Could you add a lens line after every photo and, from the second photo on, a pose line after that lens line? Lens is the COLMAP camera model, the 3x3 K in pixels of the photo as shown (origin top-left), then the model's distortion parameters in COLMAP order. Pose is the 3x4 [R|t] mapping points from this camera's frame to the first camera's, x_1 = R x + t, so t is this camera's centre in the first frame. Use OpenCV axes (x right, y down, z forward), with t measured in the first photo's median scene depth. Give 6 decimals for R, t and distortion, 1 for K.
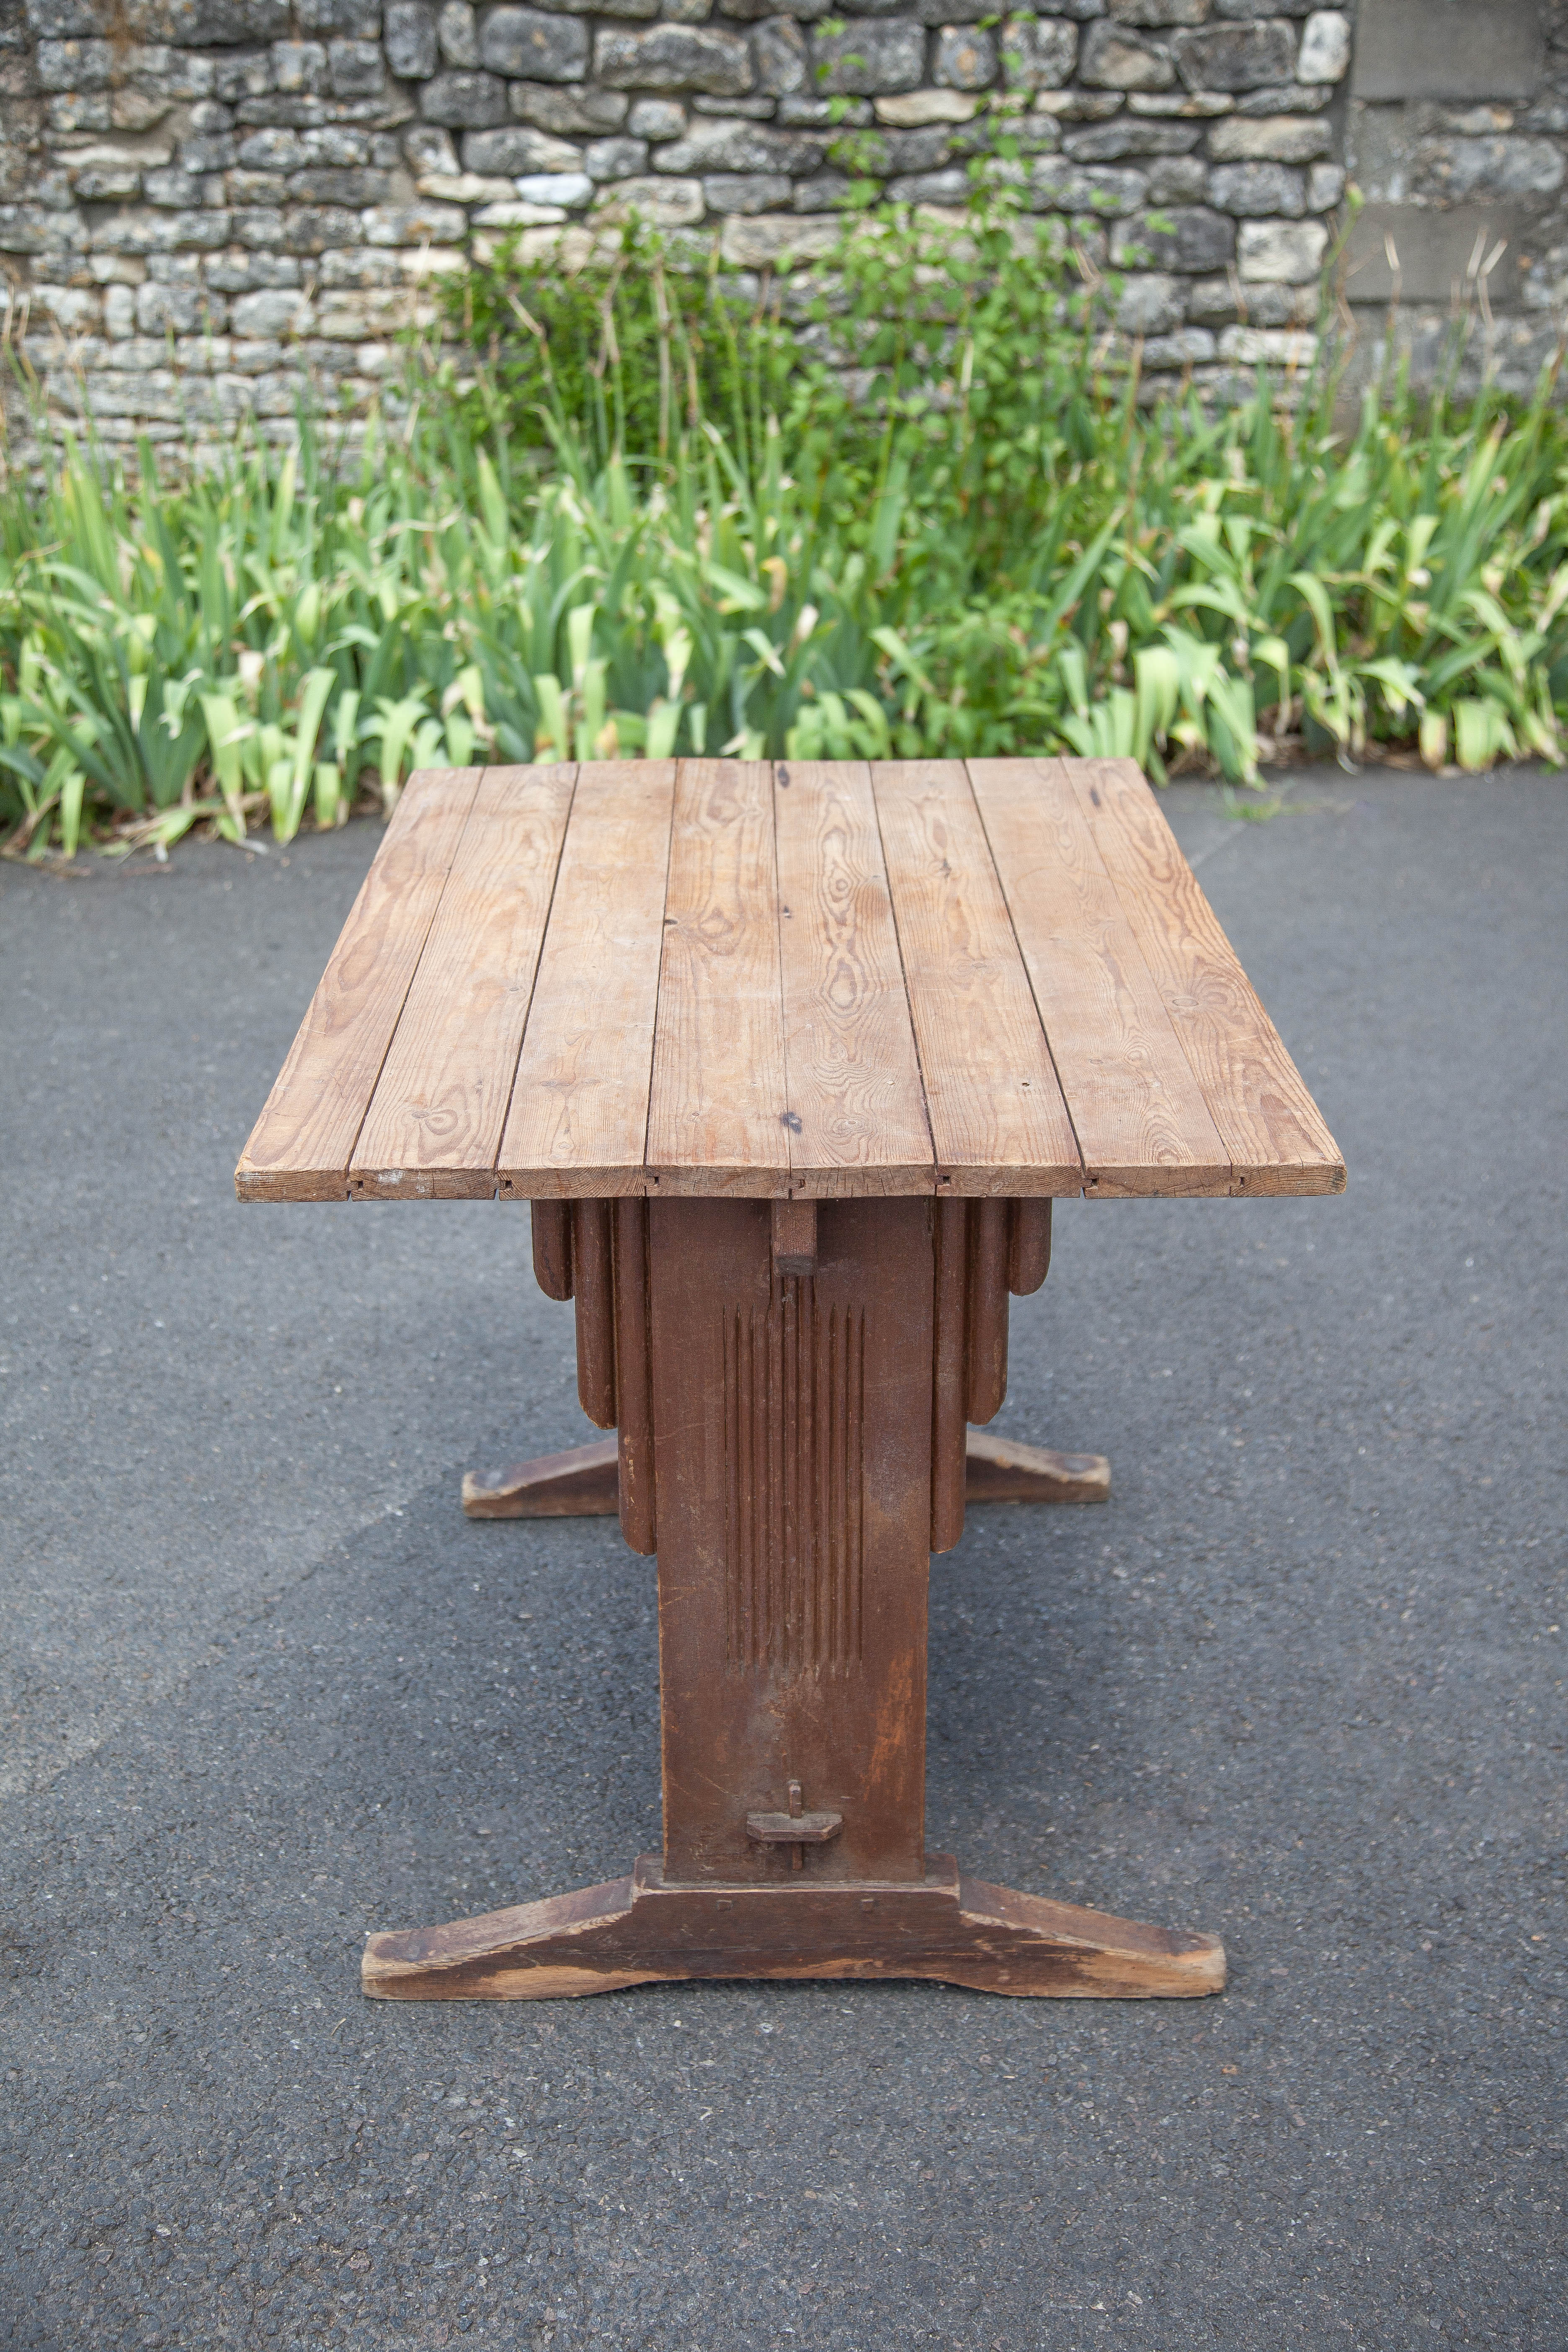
lens RADIAL K [[2938.4, 0, 784.0], [0, 2938.4, 1176.0], [0, 0, 1]] dist [0.097560, 0.103777]
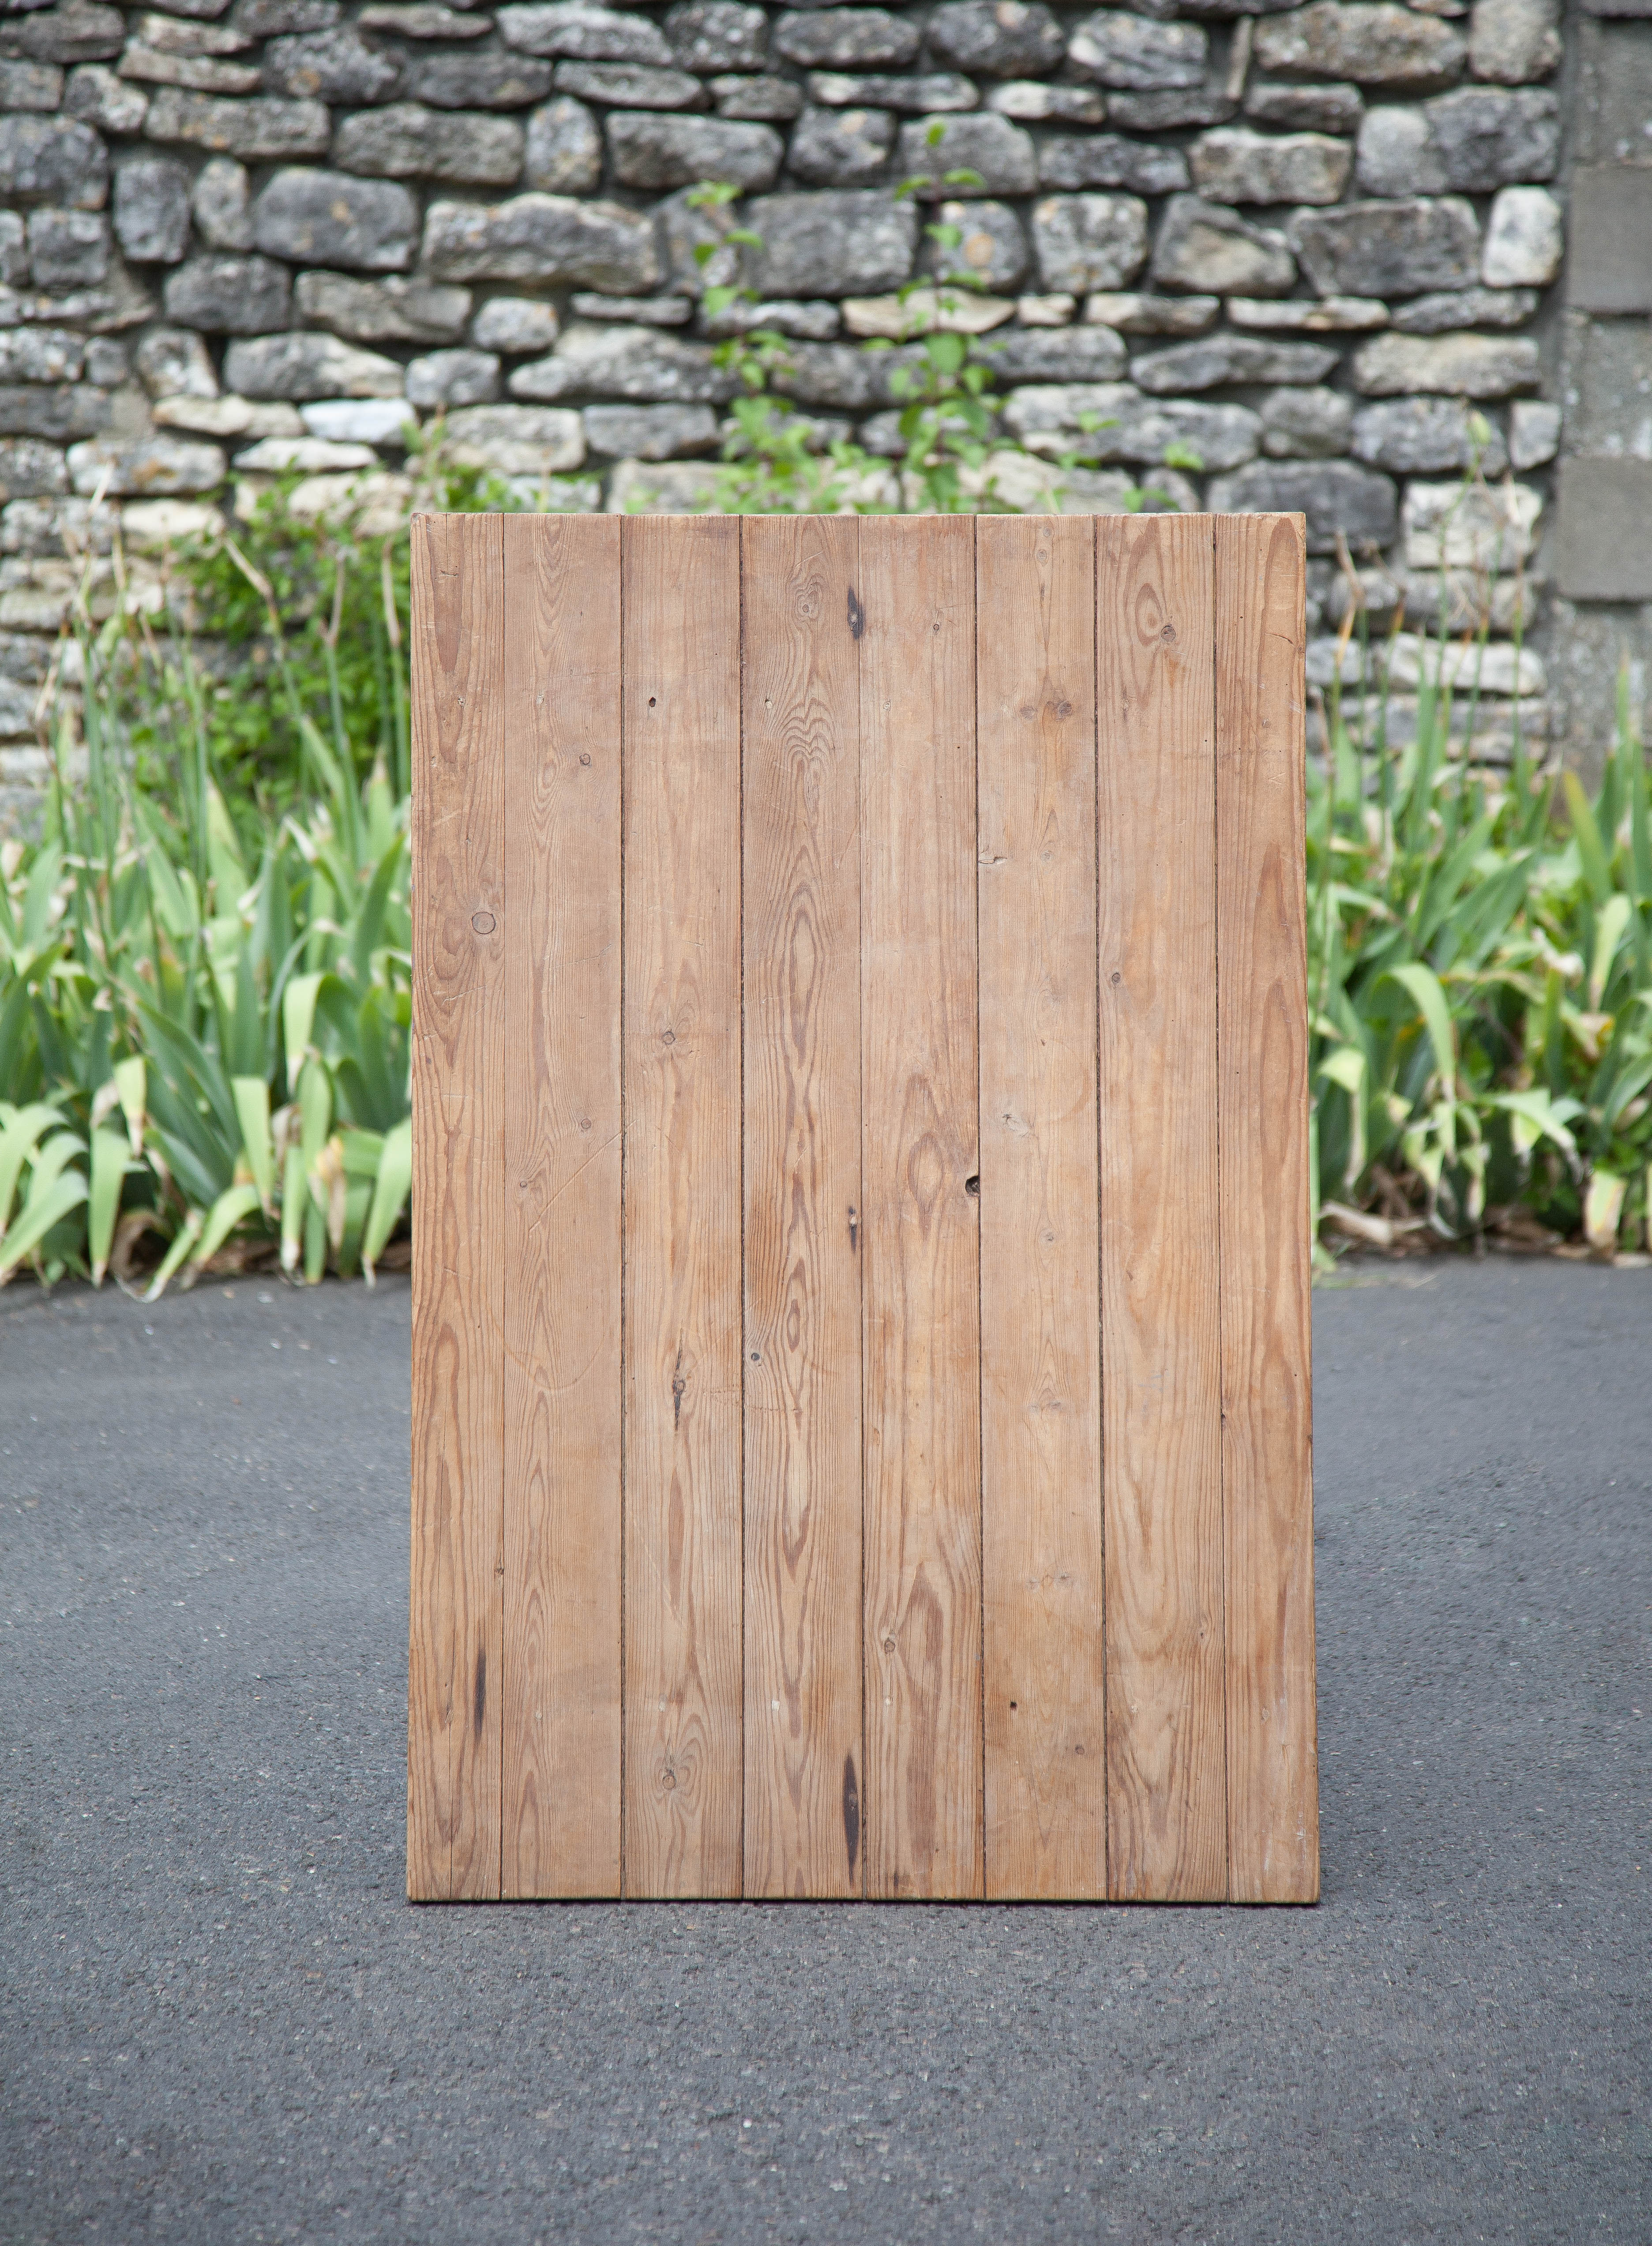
lens RADIAL K [[7013.9, 0, 827.4], [0, 7013.9, 981.2], [0, 0, 1]] dist [0.711662, -0.965614]
pose [[0.994568, 0.018435, -0.102443, 0.193905], [-0.045633, 0.961794, -0.269943, 0.214199], [0.093553, 0.273152, 0.957411, -0.476625]]
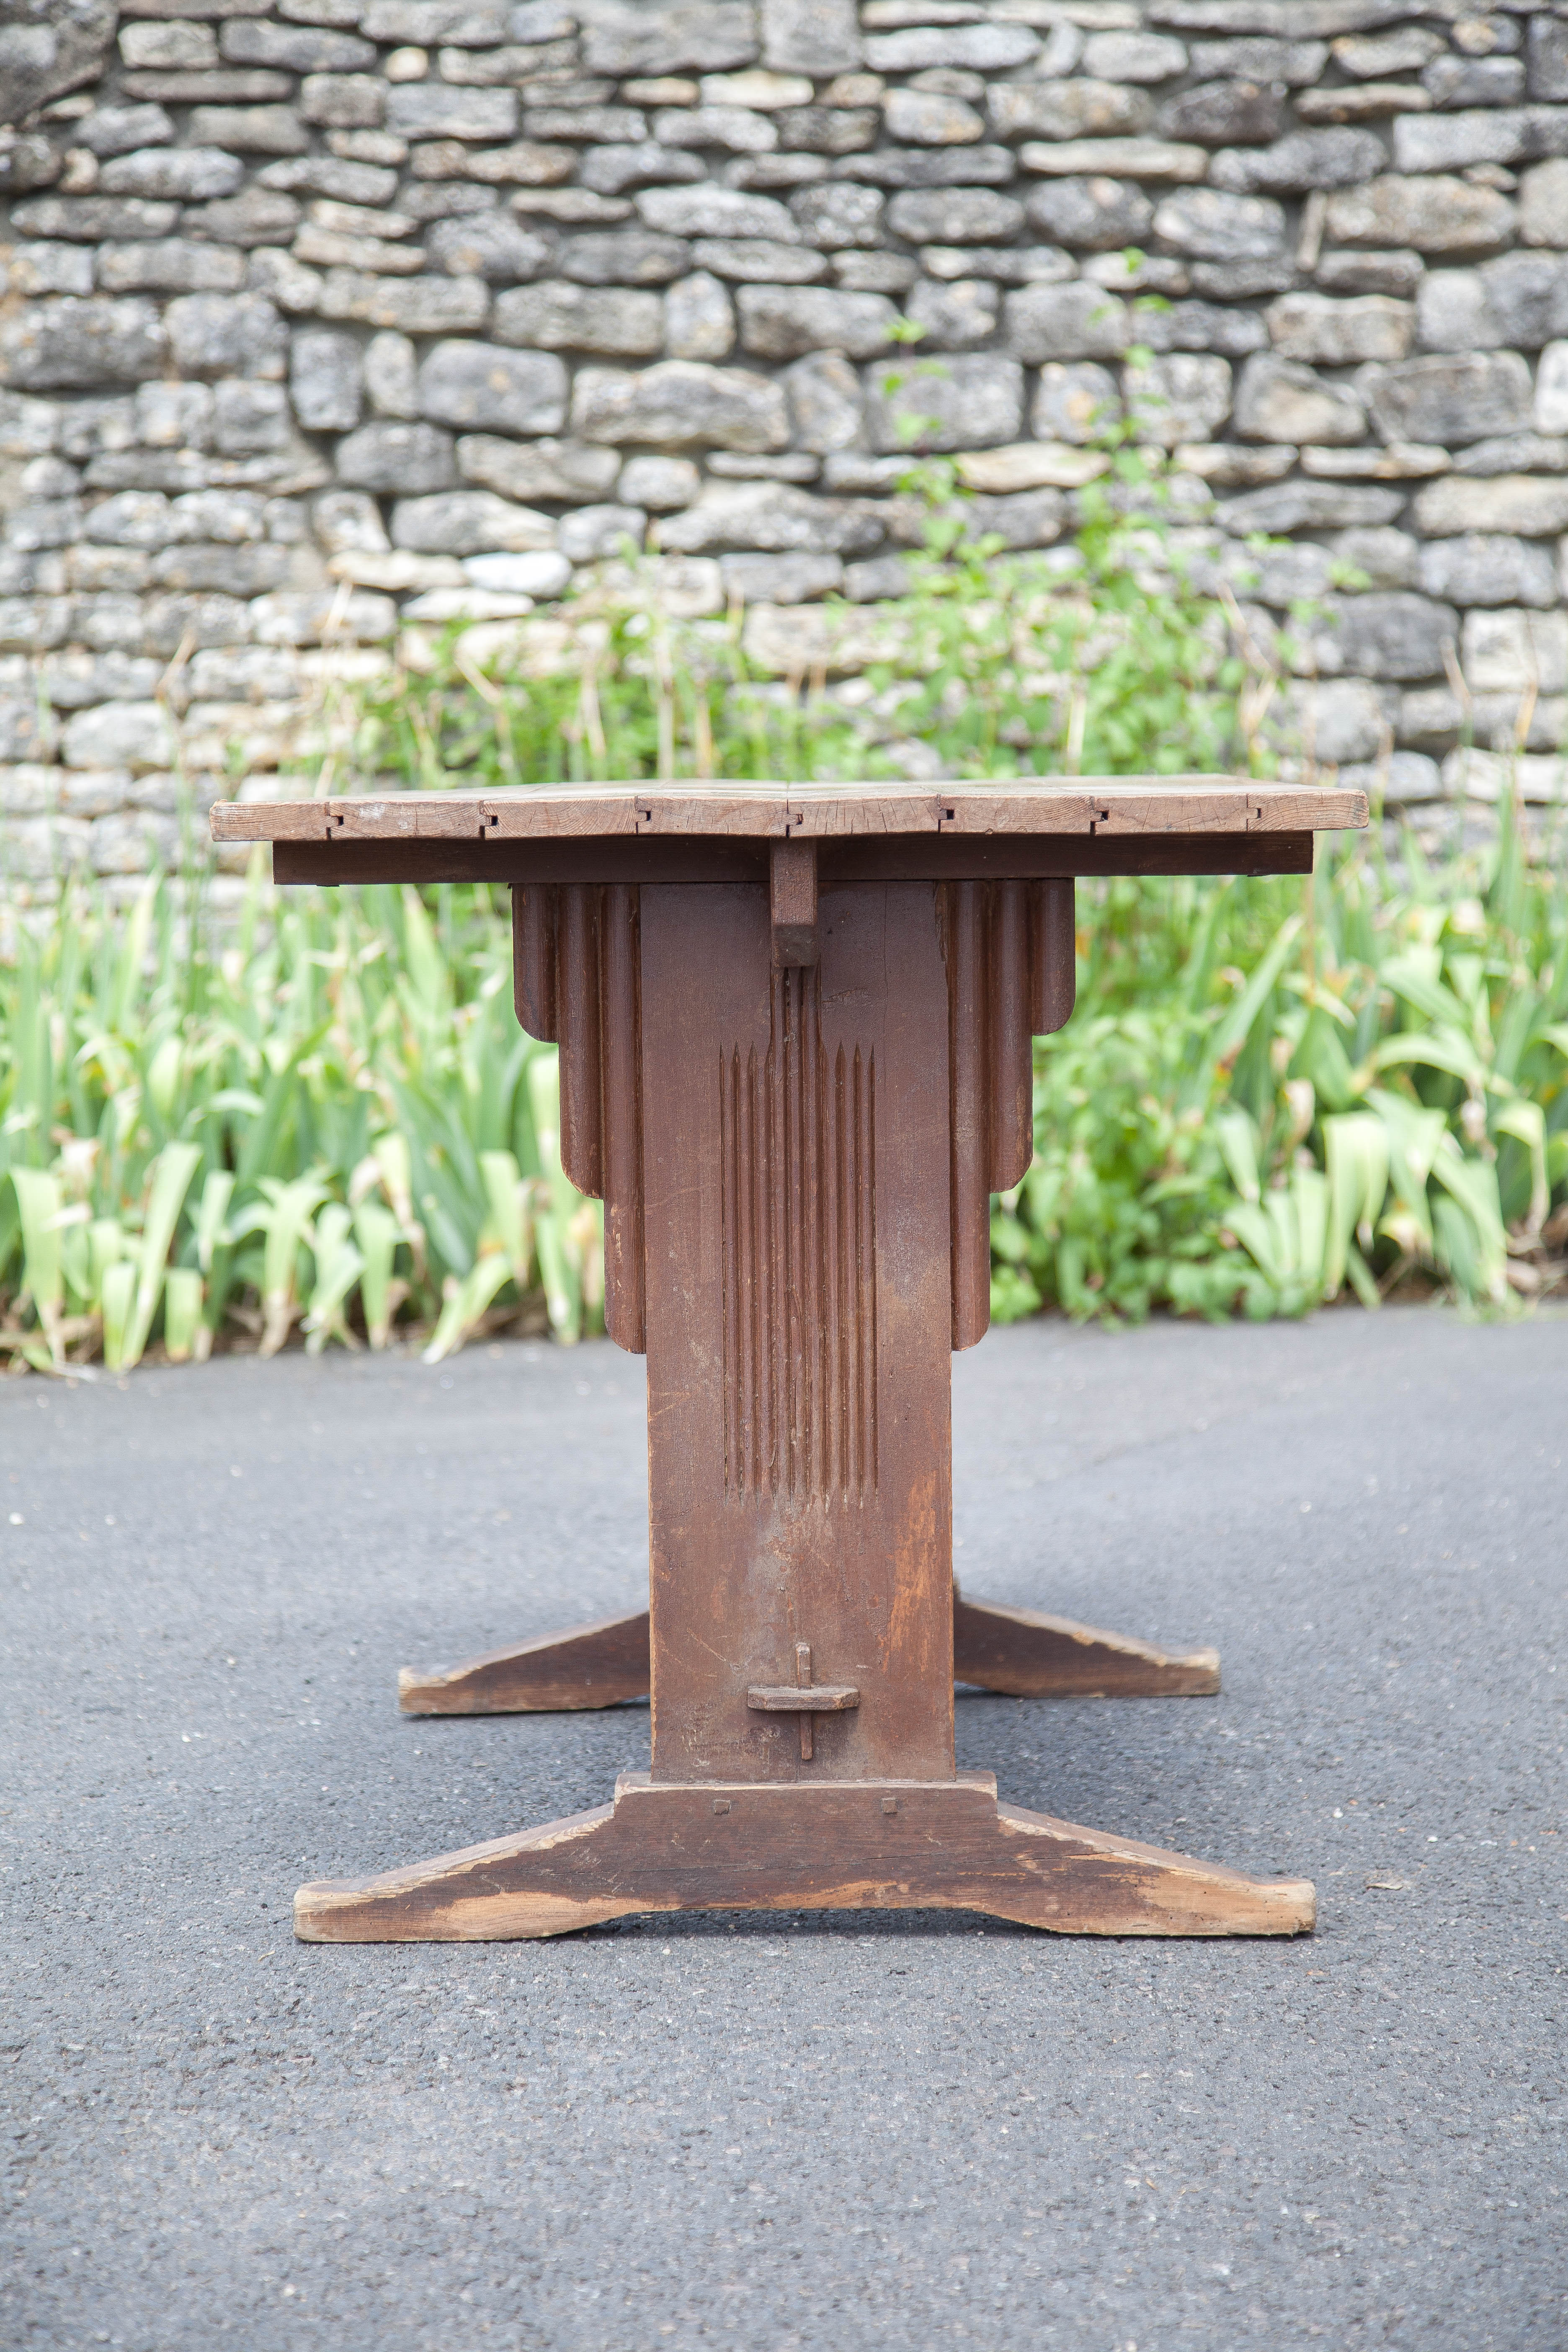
lens RADIAL K [[5117.2, 0, 784.0], [0, 5117.2, 1176.0], [0, 0, 1]] dist [0.433486, -0.698892]
pose [[0.999855, -0.005527, -0.016119, 0.007996], [0.000665, 0.957872, -0.287196, 0.174937], [0.017027, 0.287144, 0.957736, -0.167965]]
